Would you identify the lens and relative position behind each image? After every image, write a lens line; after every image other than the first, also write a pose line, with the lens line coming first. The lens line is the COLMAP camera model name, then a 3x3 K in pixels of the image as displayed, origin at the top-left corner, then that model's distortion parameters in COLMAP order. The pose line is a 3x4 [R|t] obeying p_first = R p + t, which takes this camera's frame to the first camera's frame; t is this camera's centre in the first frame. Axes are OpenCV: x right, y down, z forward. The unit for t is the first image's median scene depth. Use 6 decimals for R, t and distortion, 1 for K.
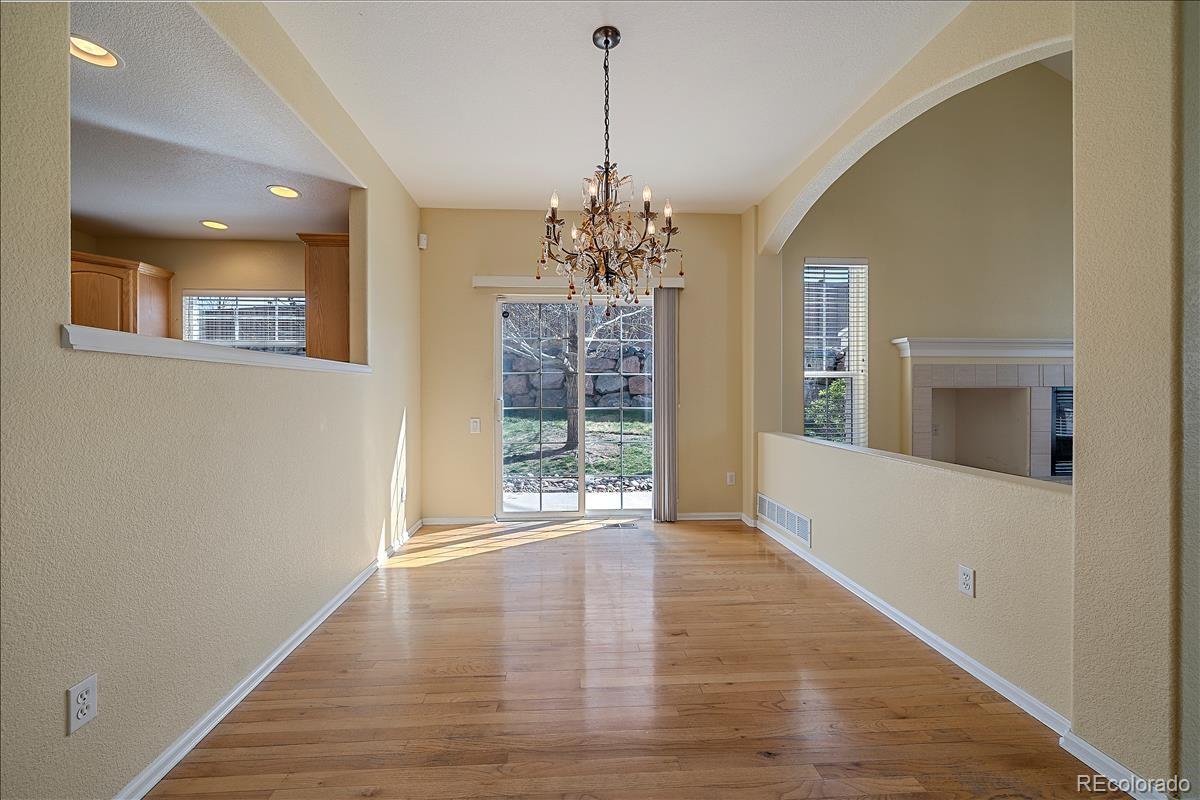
lens RADIAL K [[449.3, 0, 593.2], [0, 449.3, 397.0], [0, 0, 1]] dist [-0.008525, -0.000151]
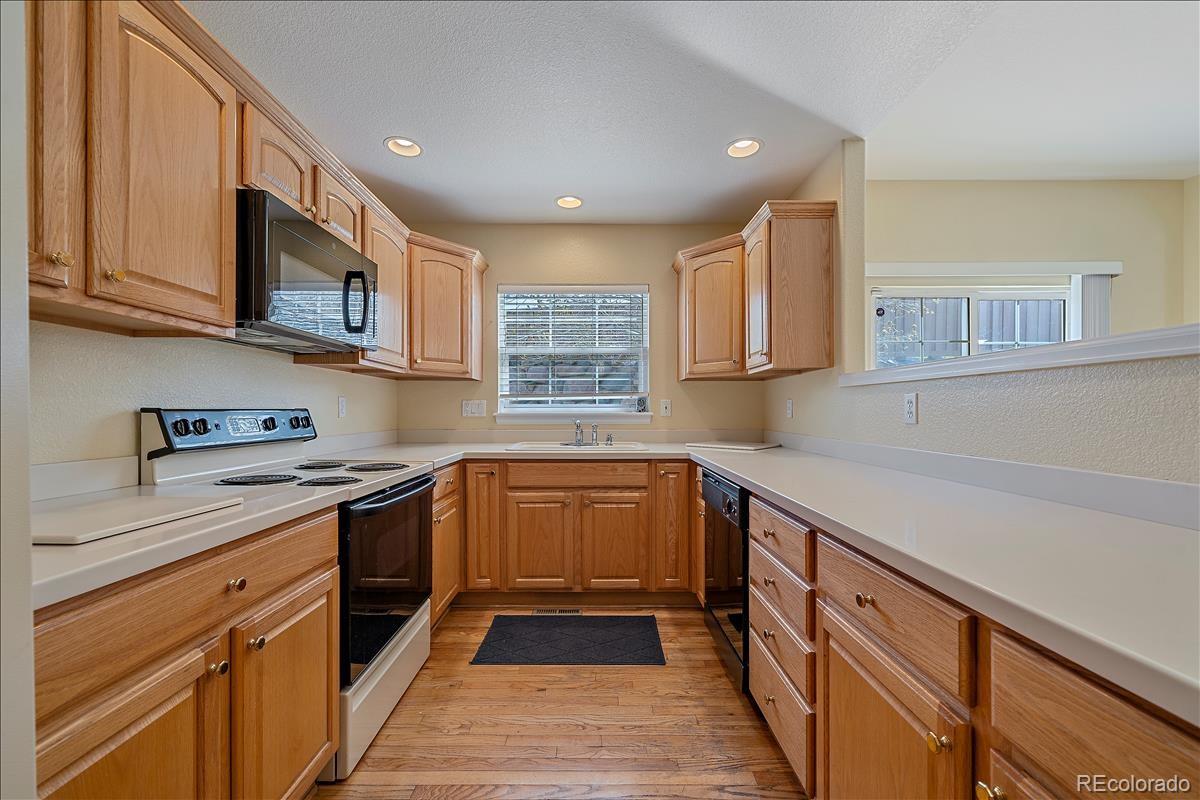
lens RADIAL K [[449.3, 0, 593.2], [0, 449.3, 397.0], [0, 0, 1]] dist [-0.008525, -0.000151]
pose [[0.997986, -0.000546, -0.063436, -0.738868], [0.000026, 0.999966, -0.008194, -0.030942], [0.063439, 0.008176, 0.997952, 0.205682]]
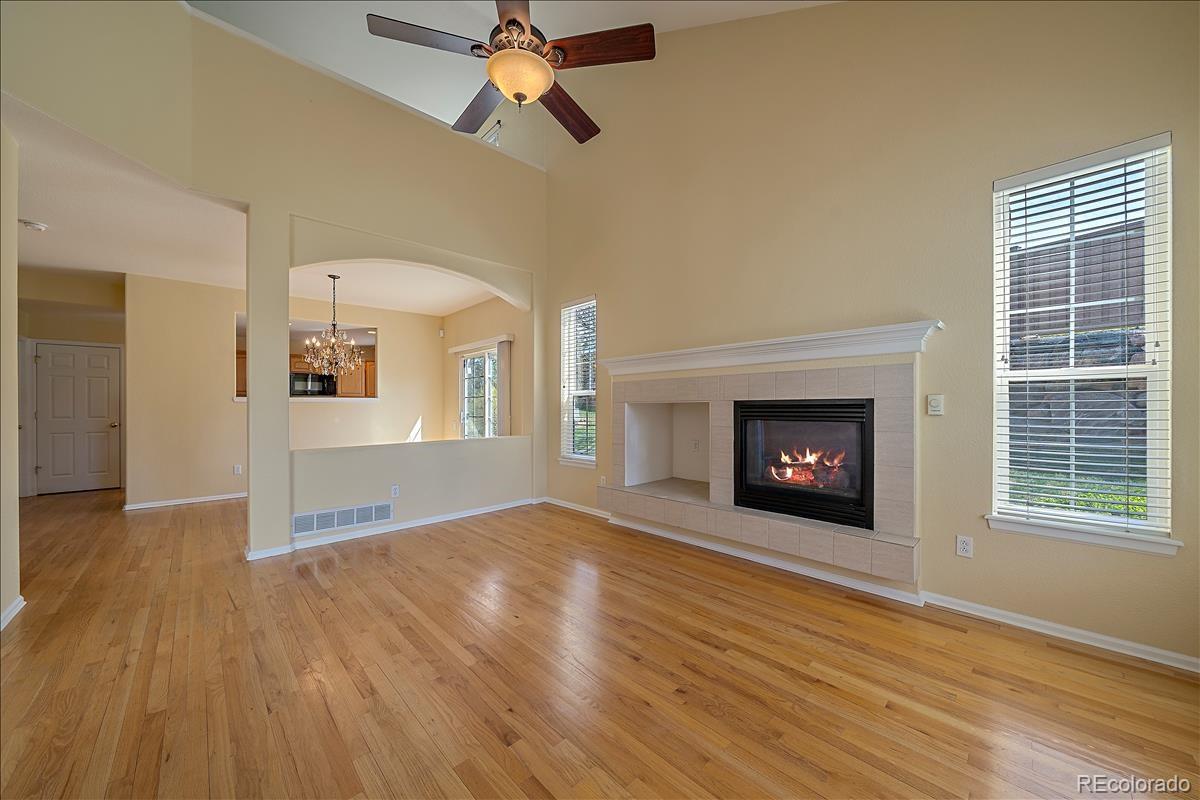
lens RADIAL K [[434.0, 0, 599.4], [0, 434.0, 403.9], [0, 0, 1]] dist [-0.000200, -0.000064]
pose [[0.635406, -0.006459, -0.772151, 1.765544], [-0.000146, 0.999964, -0.008485, -0.011633], [0.772178, 0.005504, 0.635383, 0.330422]]
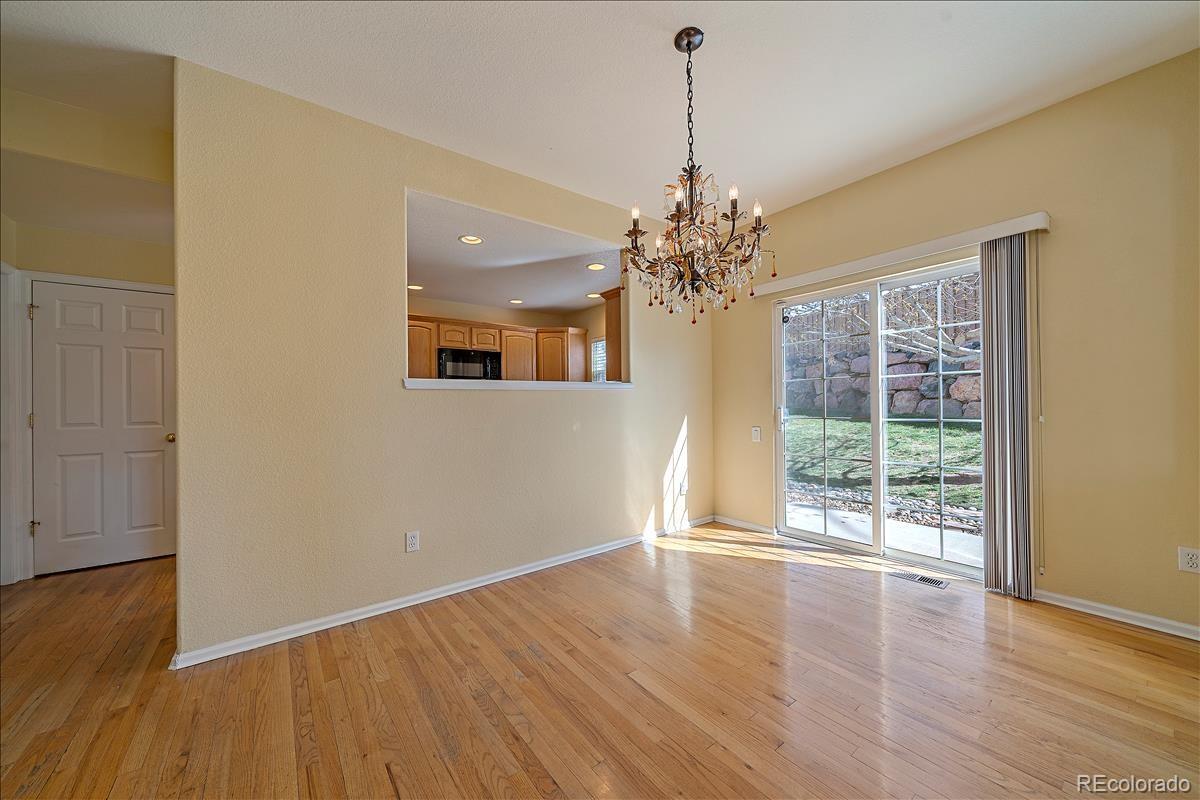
lens RADIAL K [[435.4, 0, 598.1], [0, 435.4, 402.4], [0, 0, 1]] dist [-0.005809, -0.000014]
pose [[0.551638, -0.013889, -0.833968, 0.404621], [0.008116, 0.999903, -0.011284, 0.000735], [0.834044, -0.000544, 0.551697, 0.177298]]
